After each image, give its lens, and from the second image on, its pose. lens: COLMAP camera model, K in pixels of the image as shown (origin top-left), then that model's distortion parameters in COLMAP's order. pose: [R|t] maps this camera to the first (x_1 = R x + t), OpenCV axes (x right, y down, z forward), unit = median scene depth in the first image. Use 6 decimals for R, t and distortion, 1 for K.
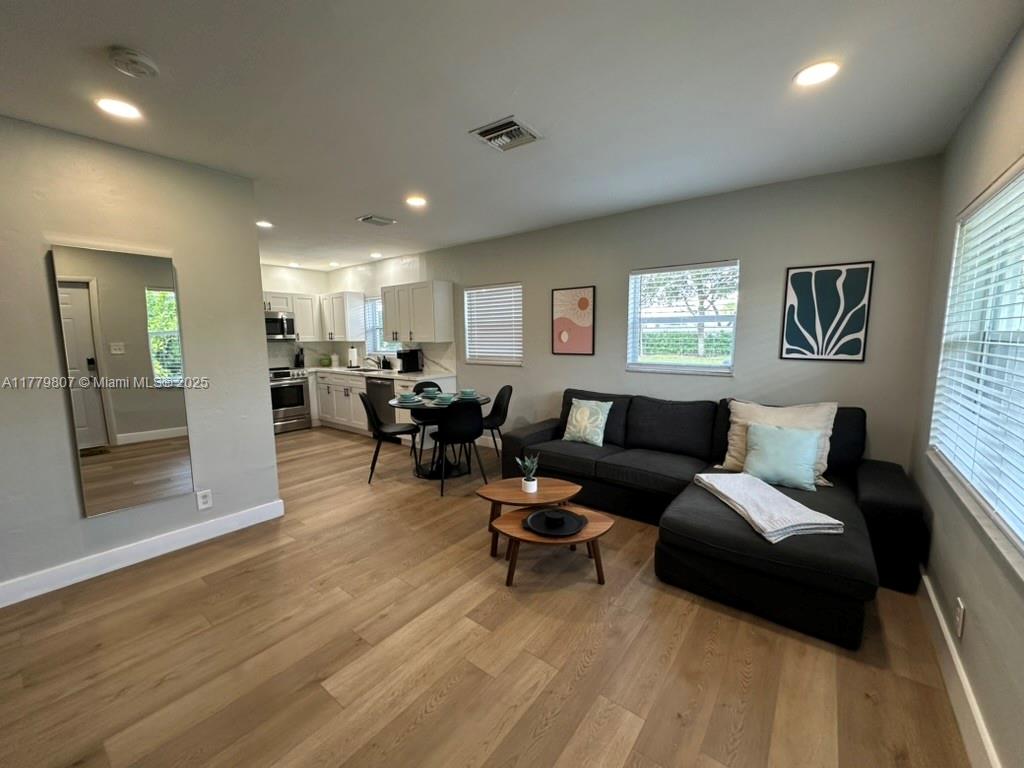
lens RADIAL K [[409.0, 0, 512.0], [0, 409.0, 384.0], [0, 0, 1]] dist [-0.000922, -0.000038]
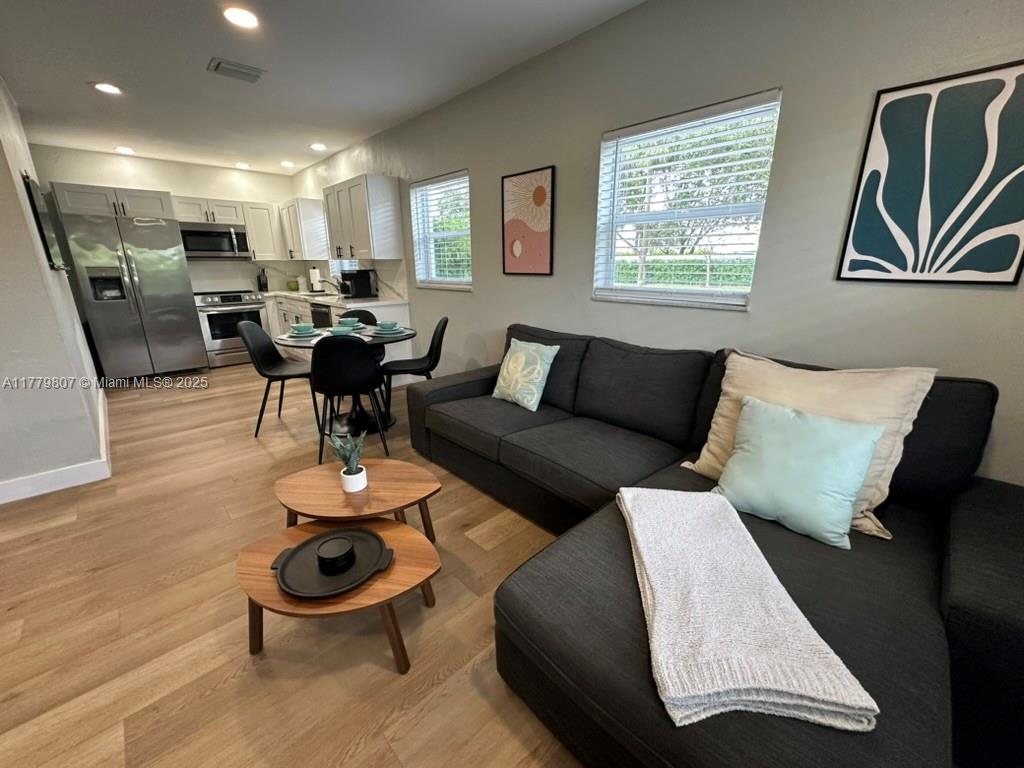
lens RADIAL K [[409.0, 0, 512.0], [0, 409.0, 384.0], [0, 0, 1]] dist [-0.000922, -0.000038]
pose [[0.989057, 0.047420, -0.139709, 0.280328], [-0.023581, 0.985576, 0.167583, -0.005512], [0.145641, -0.162455, 0.975908, 0.344418]]
